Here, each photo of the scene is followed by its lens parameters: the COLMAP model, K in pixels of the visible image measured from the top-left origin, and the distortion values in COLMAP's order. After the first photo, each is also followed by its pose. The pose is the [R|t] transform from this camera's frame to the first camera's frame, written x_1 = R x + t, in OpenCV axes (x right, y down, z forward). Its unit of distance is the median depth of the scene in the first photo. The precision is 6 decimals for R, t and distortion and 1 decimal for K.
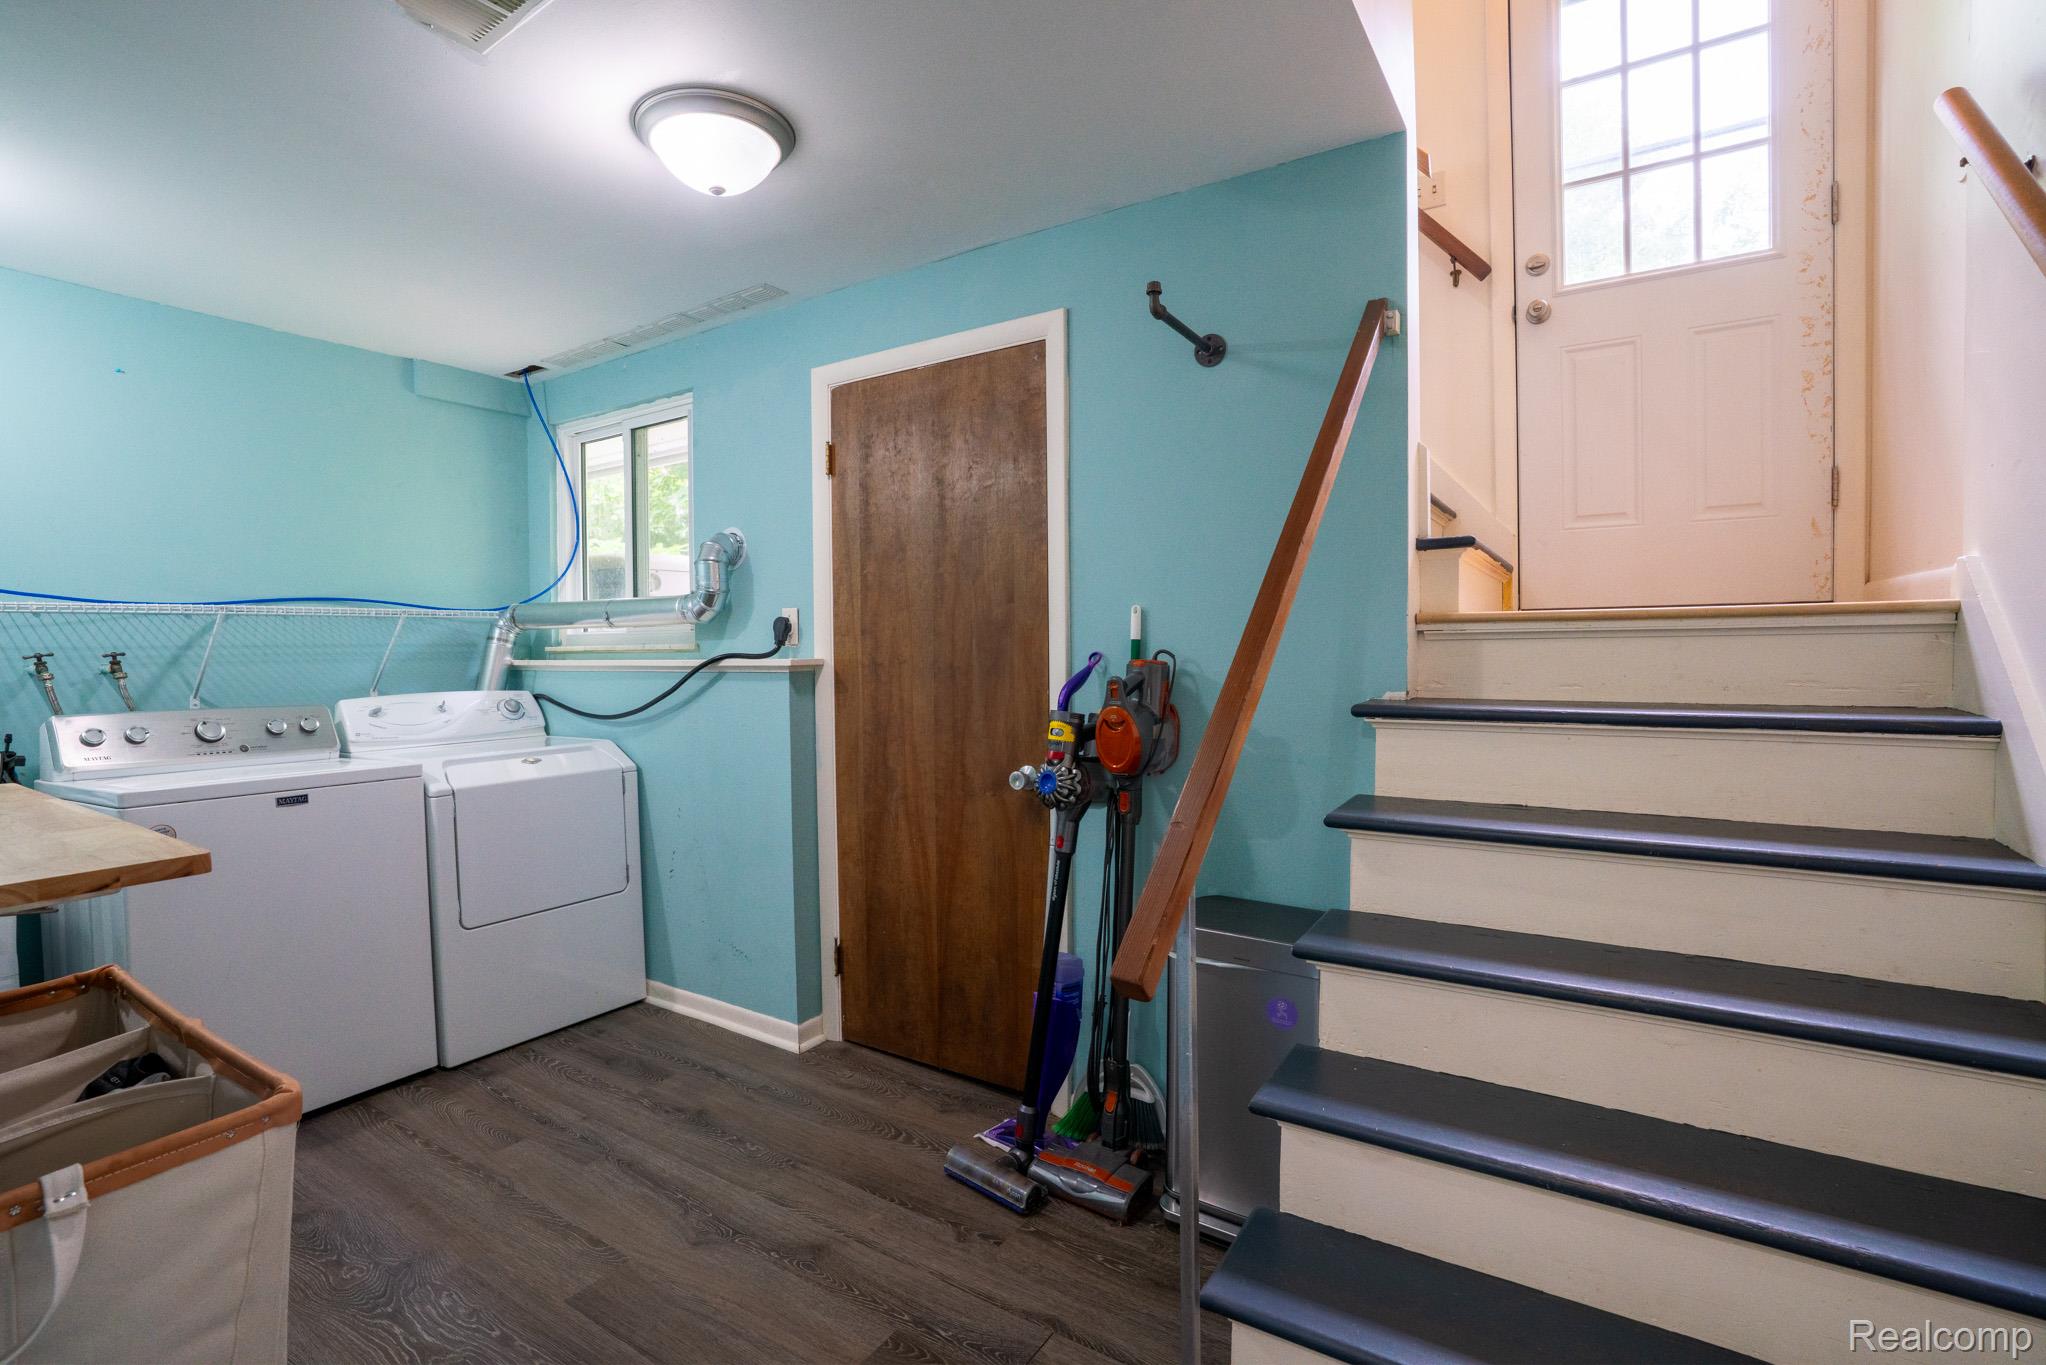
lens RADIAL K [[938.1, 0, 1016.0], [0, 938.1, 681.2], [0, 0, 1]] dist [-0.074371, 0.029375]
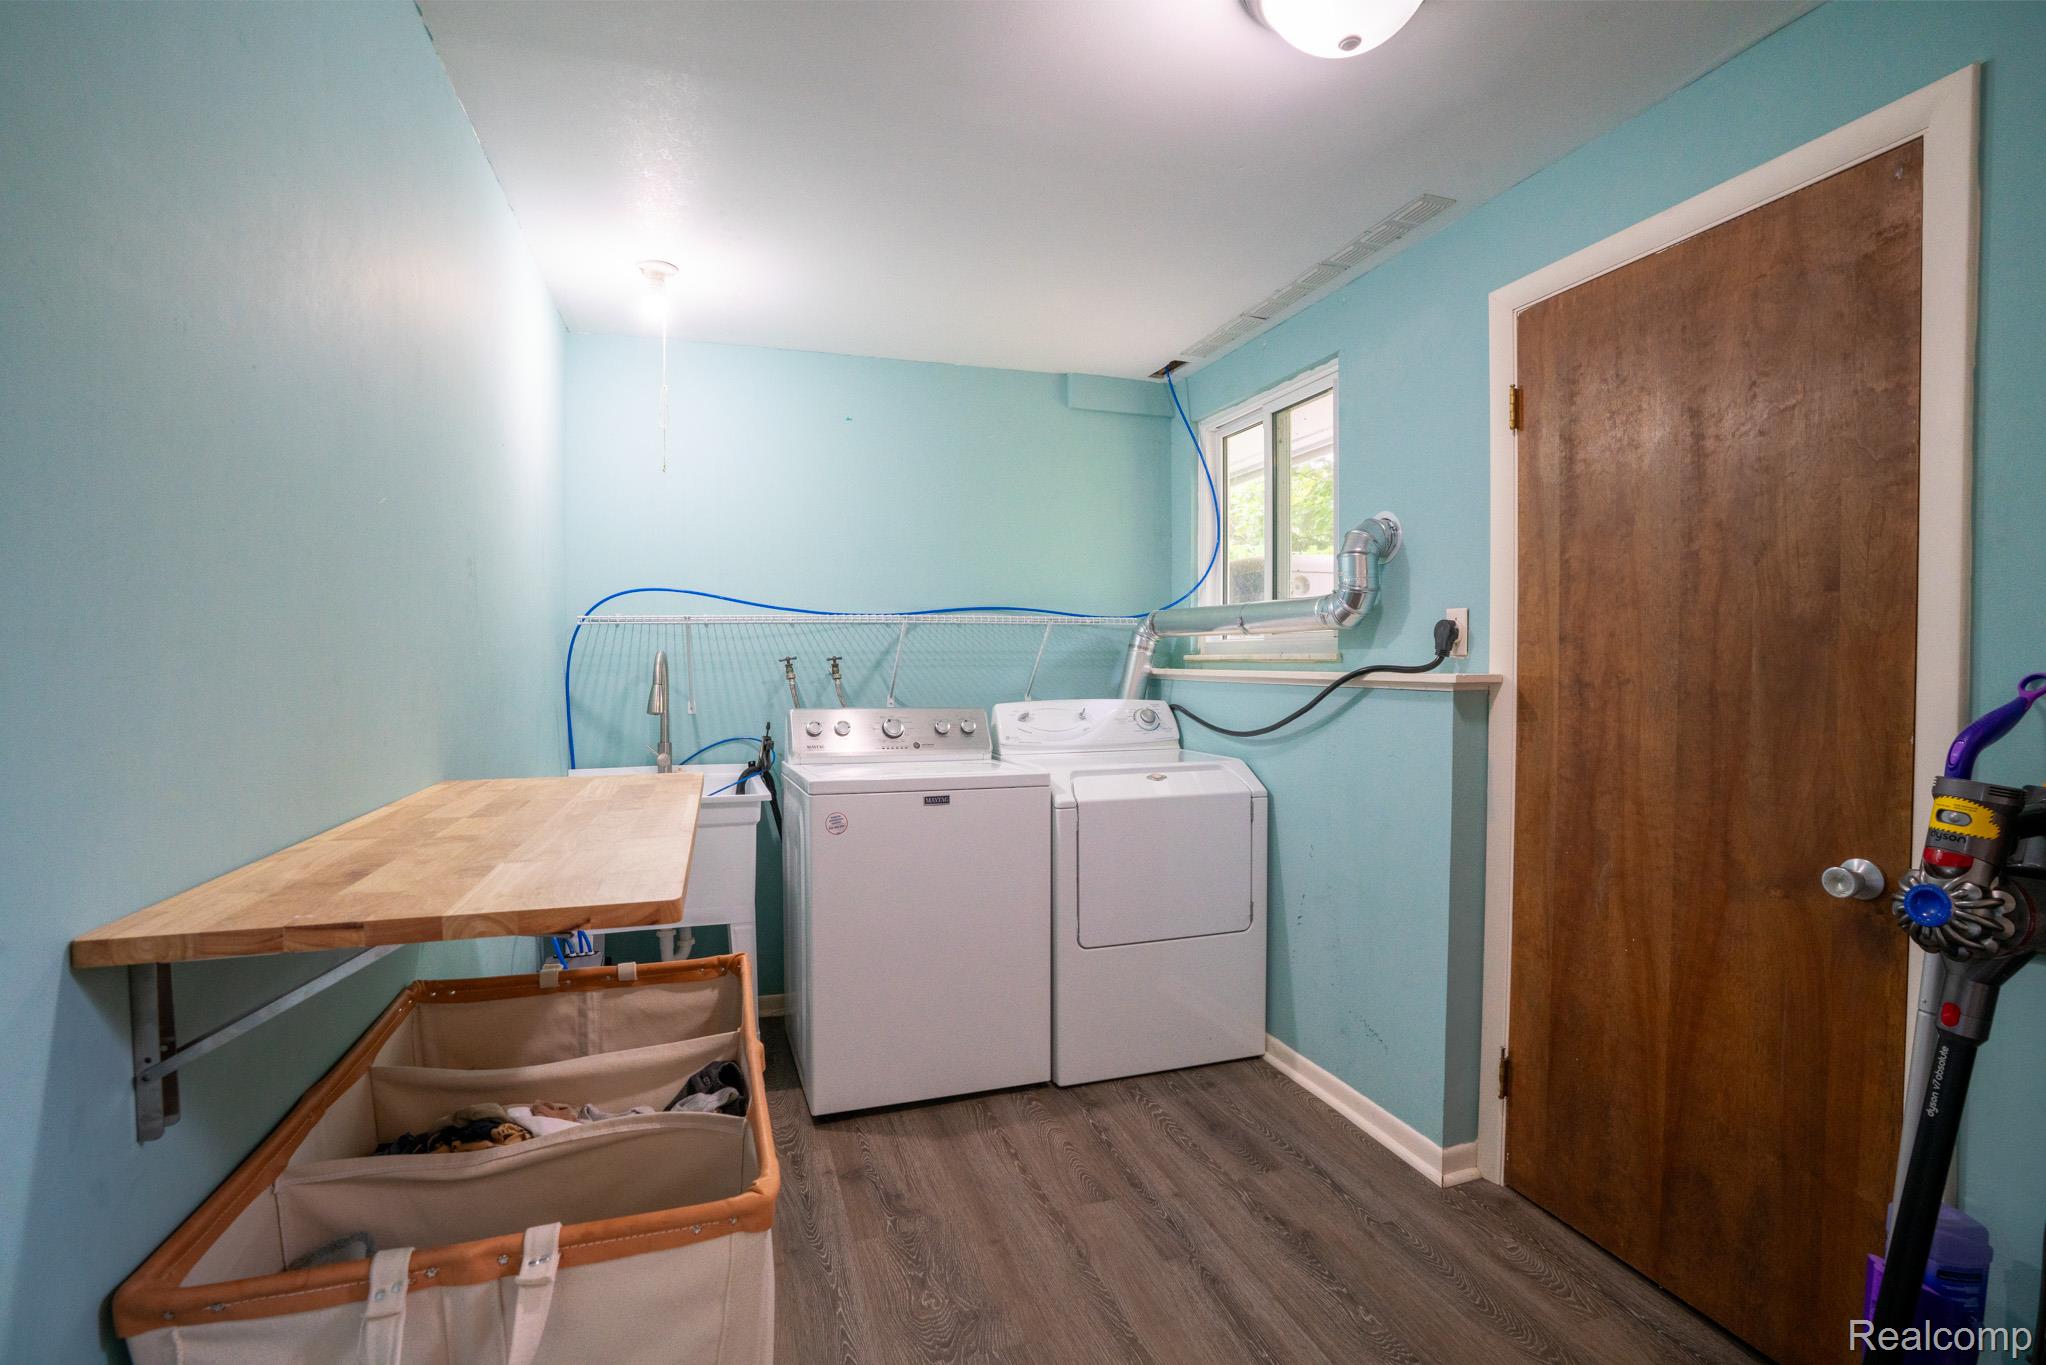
lens RADIAL K [[938.1, 0, 1016.0], [0, 938.1, 681.2], [0, 0, 1]] dist [-0.074371, 0.029375]
pose [[0.773276, 0.023990, -0.633616, -0.039756], [-0.030225, 0.999543, 0.000957, -0.007751], [0.633349, 0.018411, 0.773647, 0.183447]]
